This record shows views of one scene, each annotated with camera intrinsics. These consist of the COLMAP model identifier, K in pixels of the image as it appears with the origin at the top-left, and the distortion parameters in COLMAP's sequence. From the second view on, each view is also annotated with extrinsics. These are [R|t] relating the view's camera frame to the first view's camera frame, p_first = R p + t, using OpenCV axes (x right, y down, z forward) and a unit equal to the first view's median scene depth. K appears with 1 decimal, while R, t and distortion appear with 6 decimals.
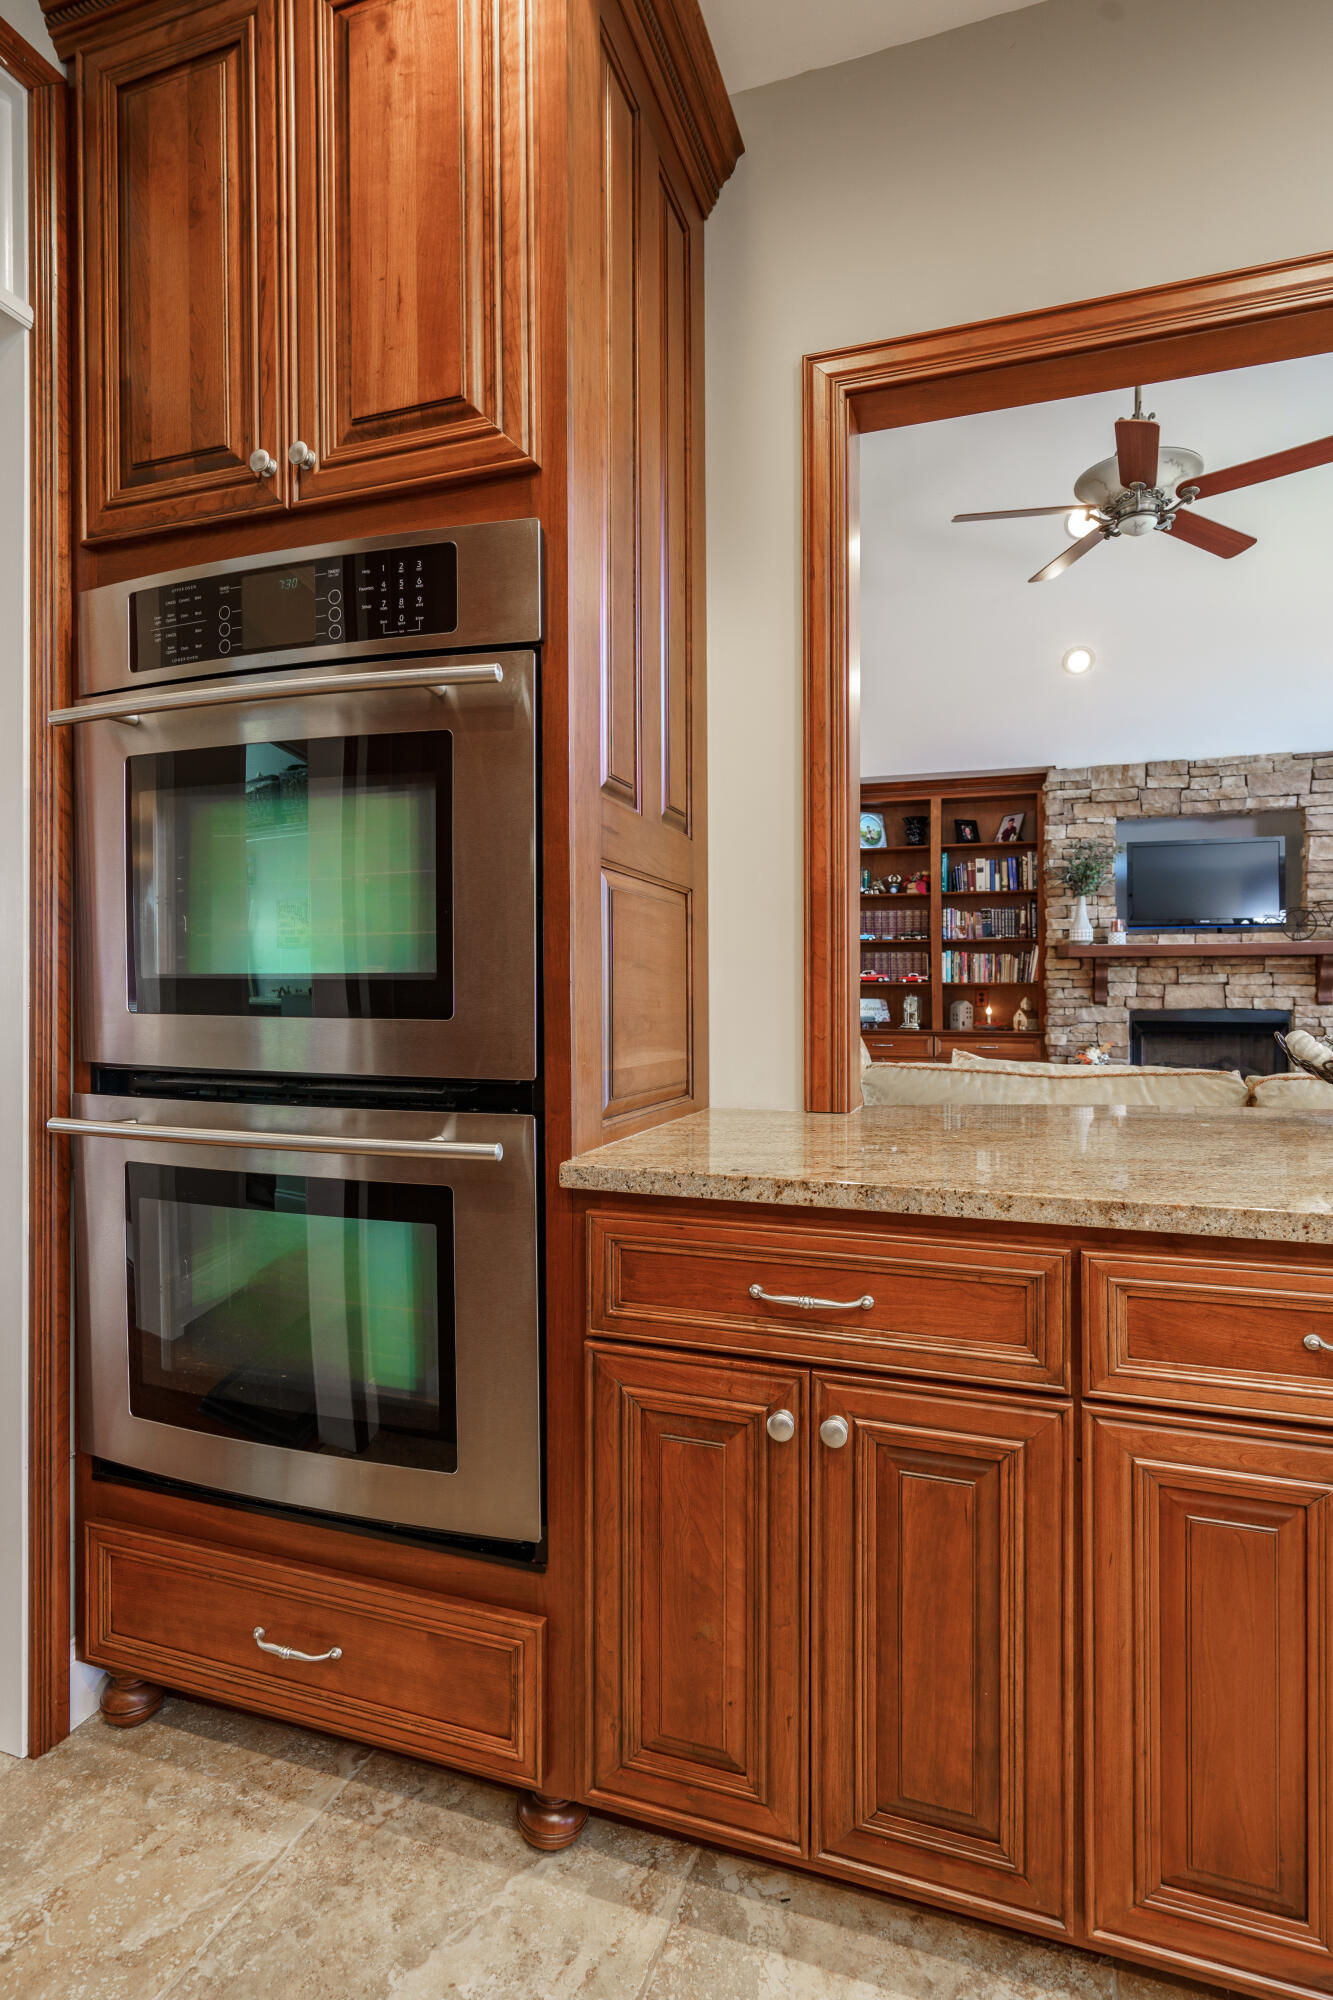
lens RADIAL K [[1011.9, 0, 676.6], [0, 1011.9, 996.6], [0, 0, 1]] dist [-0.001624, -0.000218]
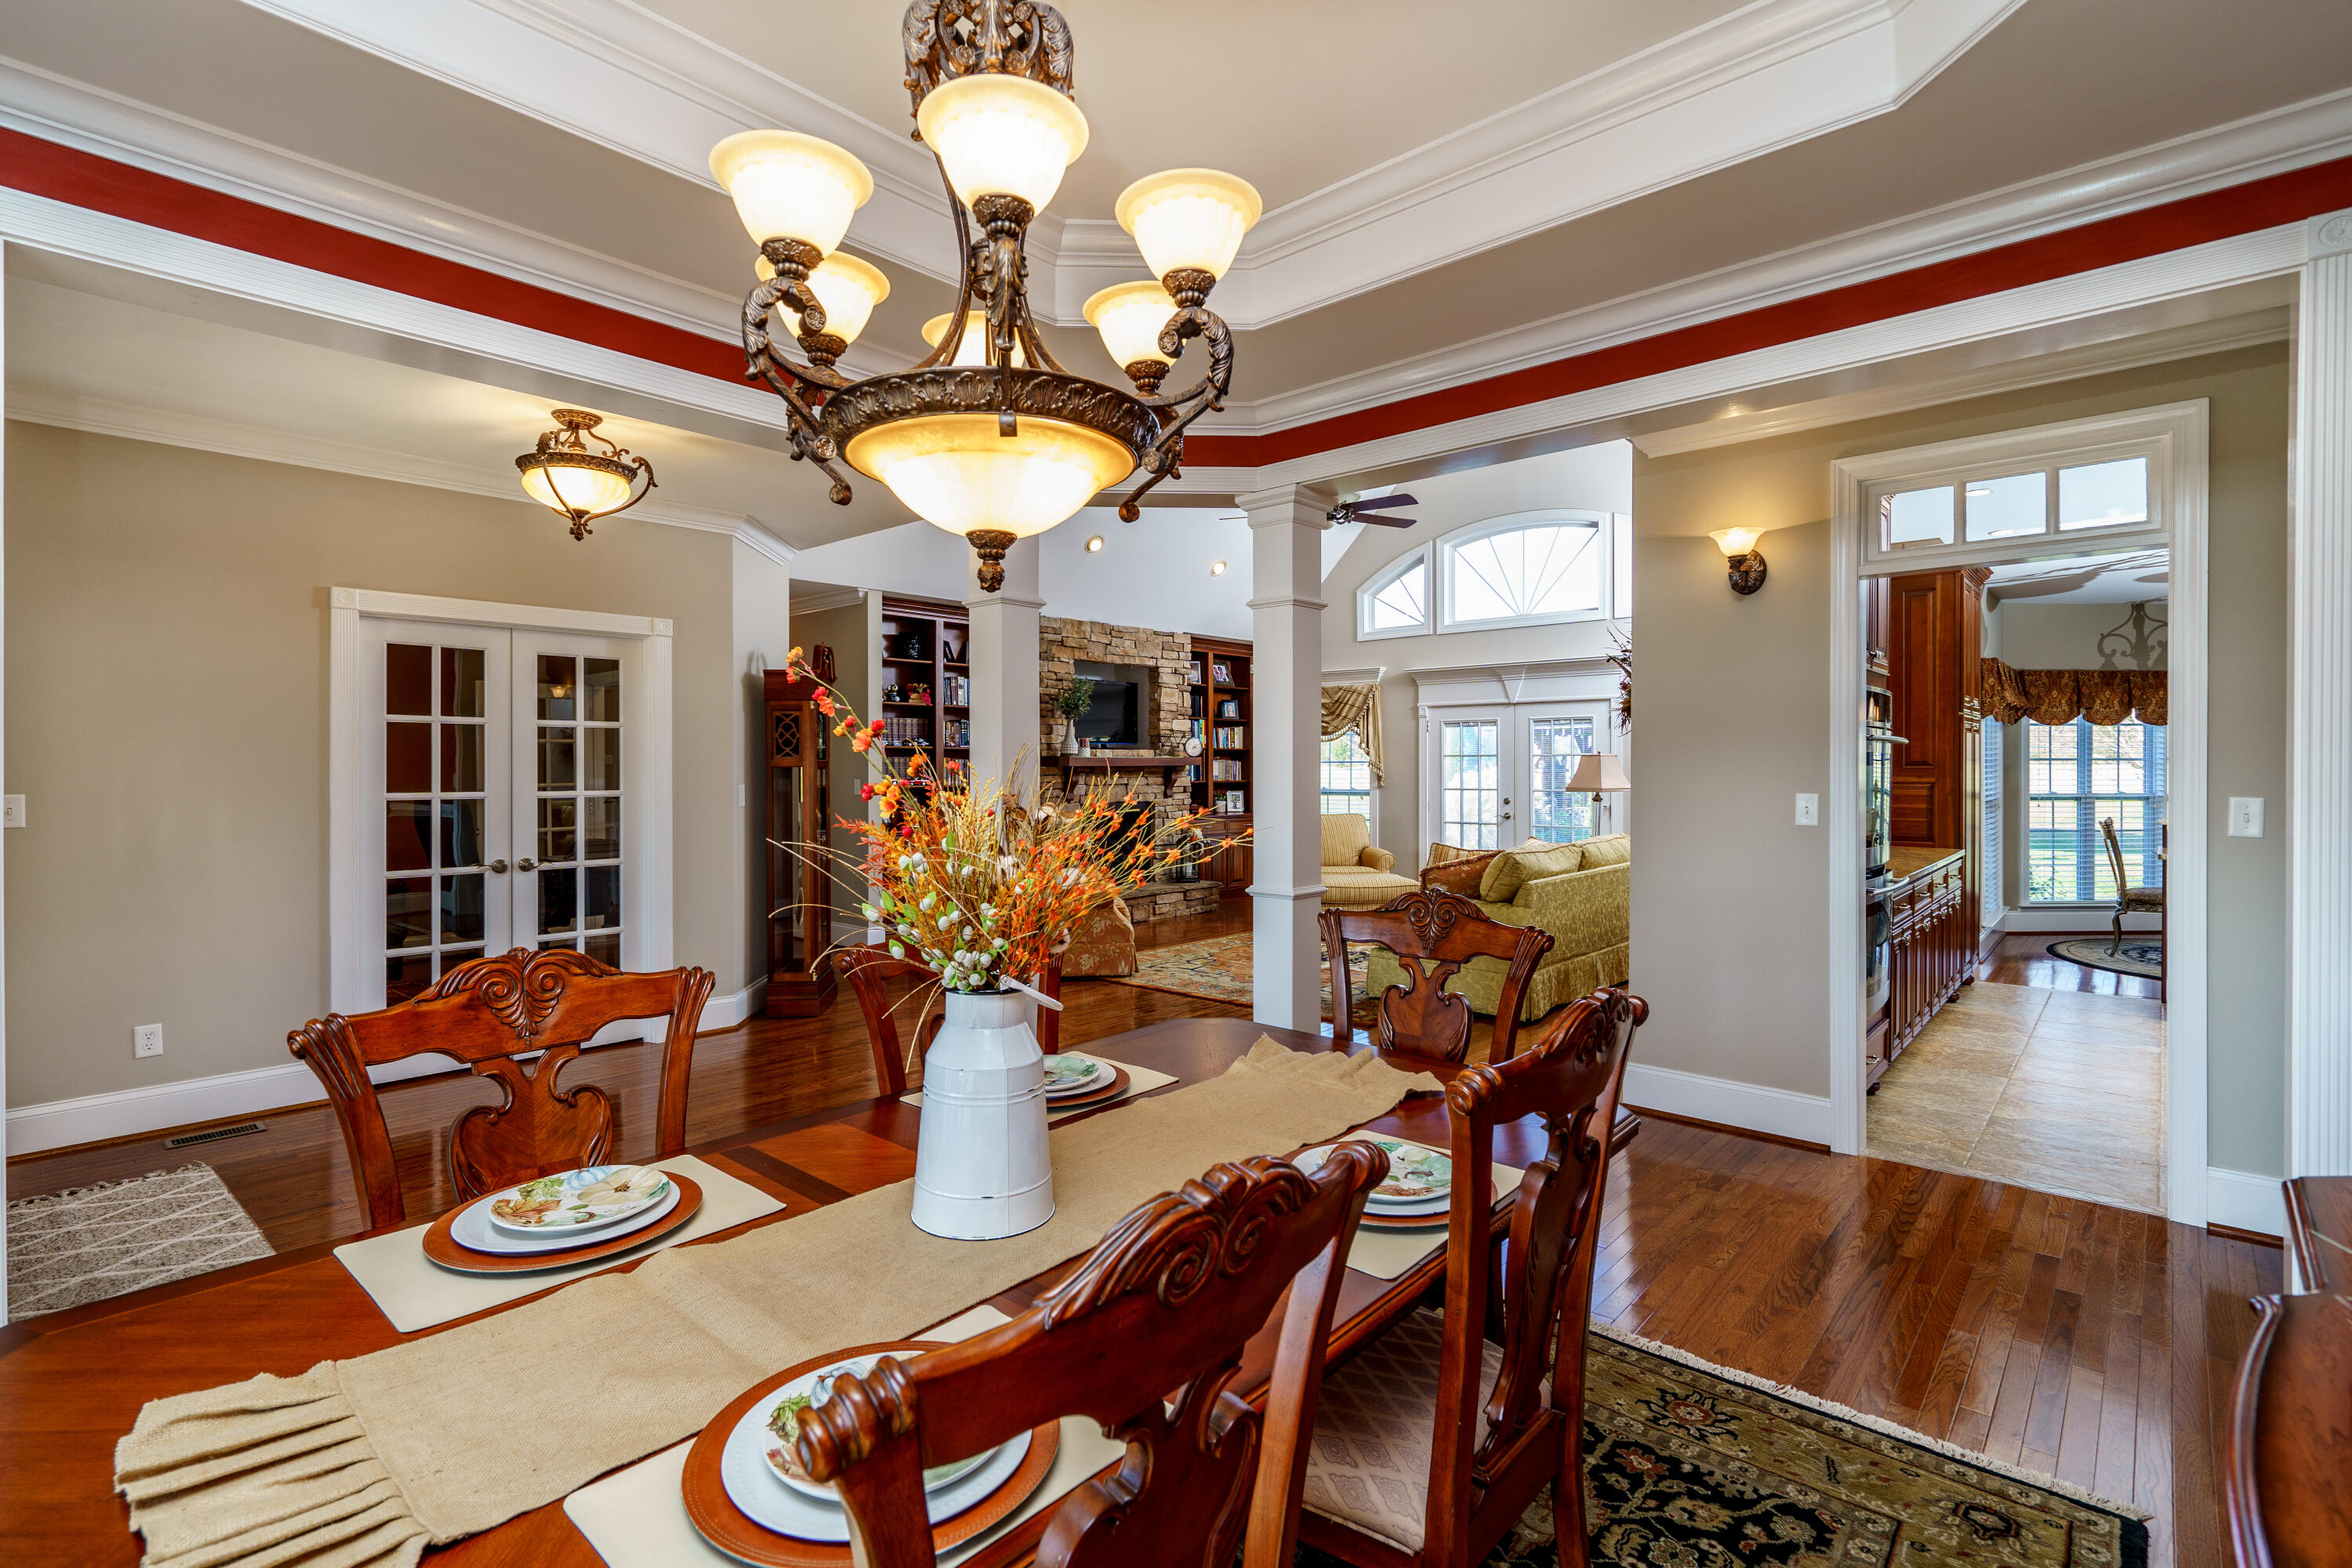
lens RADIAL K [[1089.4, 0, 1170.0], [0, 1089.4, 770.8], [0, 0, 1]] dist [-0.058840, 0.000121]
pose [[0.394408, -0.005406, 0.918920, -0.805553], [0.004114, 0.999983, 0.004117, -0.036765], [-0.918926, 0.002157, 0.394423, 0.321786]]
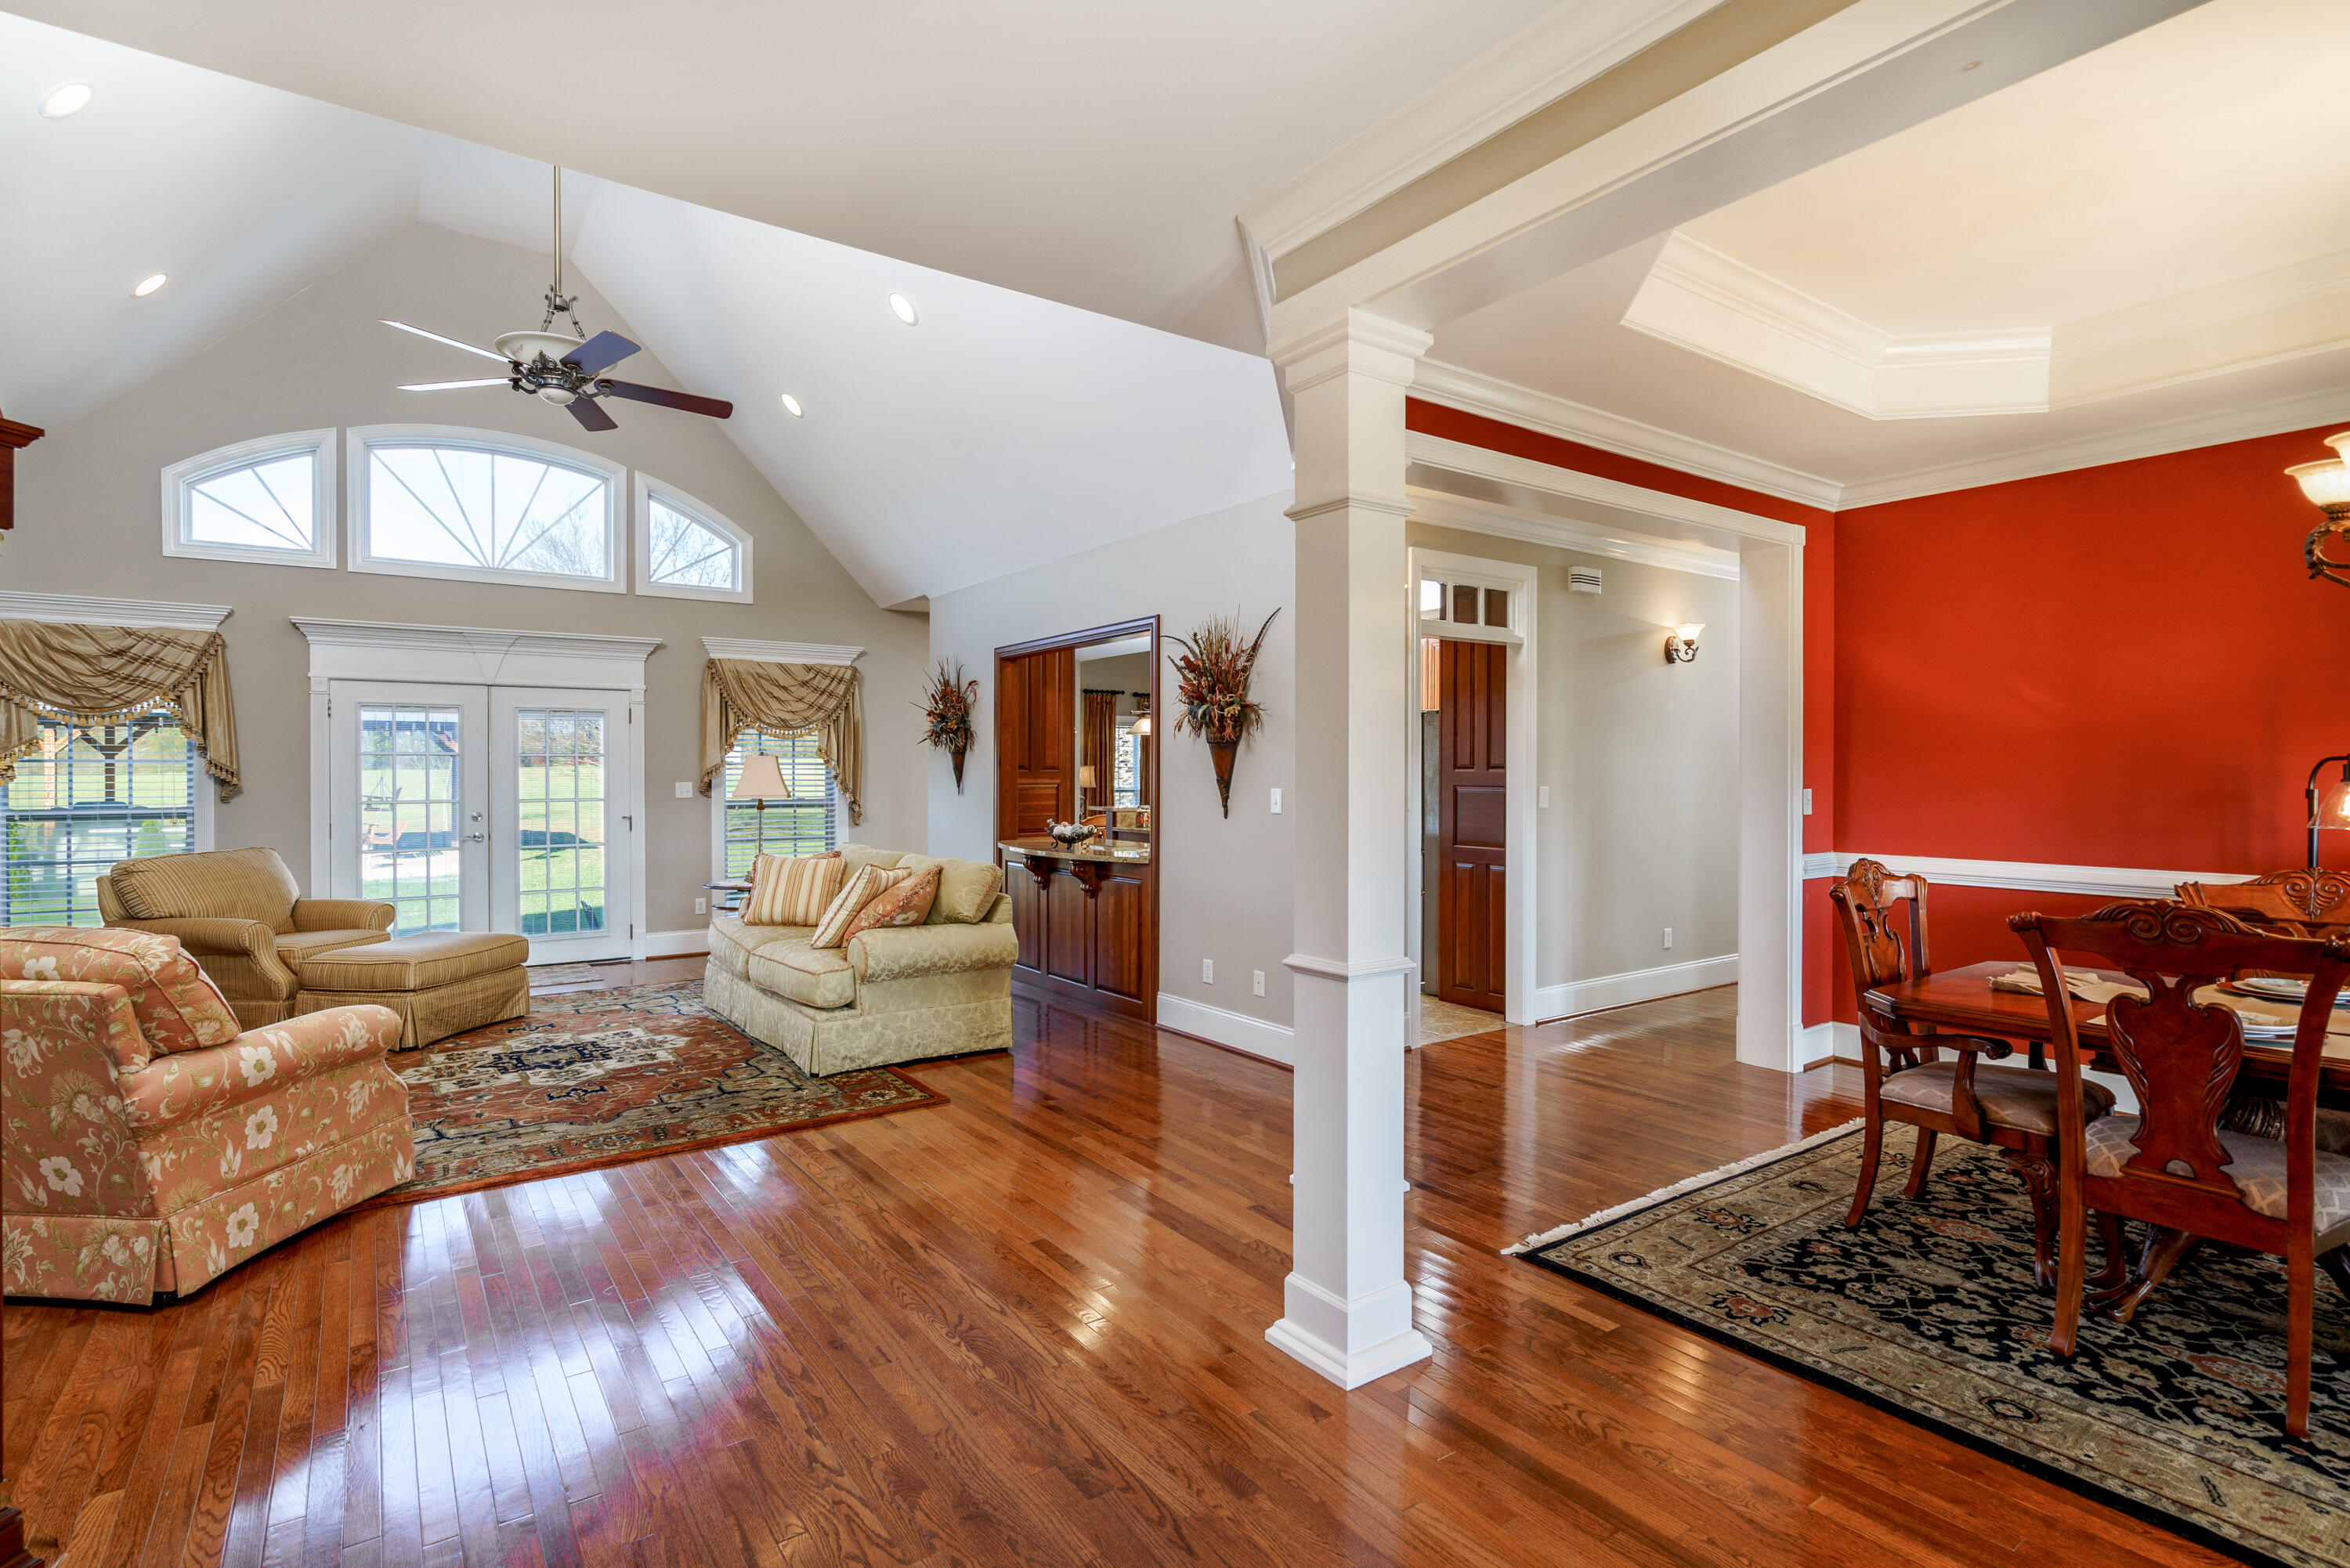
lens RADIAL K [[1122.7, 0, 1129.7], [0, 1122.7, 781.0], [0, 0, 1]] dist [-0.000274, 0.000023]
pose [[-0.792291, -0.006251, 0.610111, -0.478947], [0.001177, 0.999930, 0.011773, -0.035763], [-0.610142, 0.010045, -0.792228, 0.972023]]
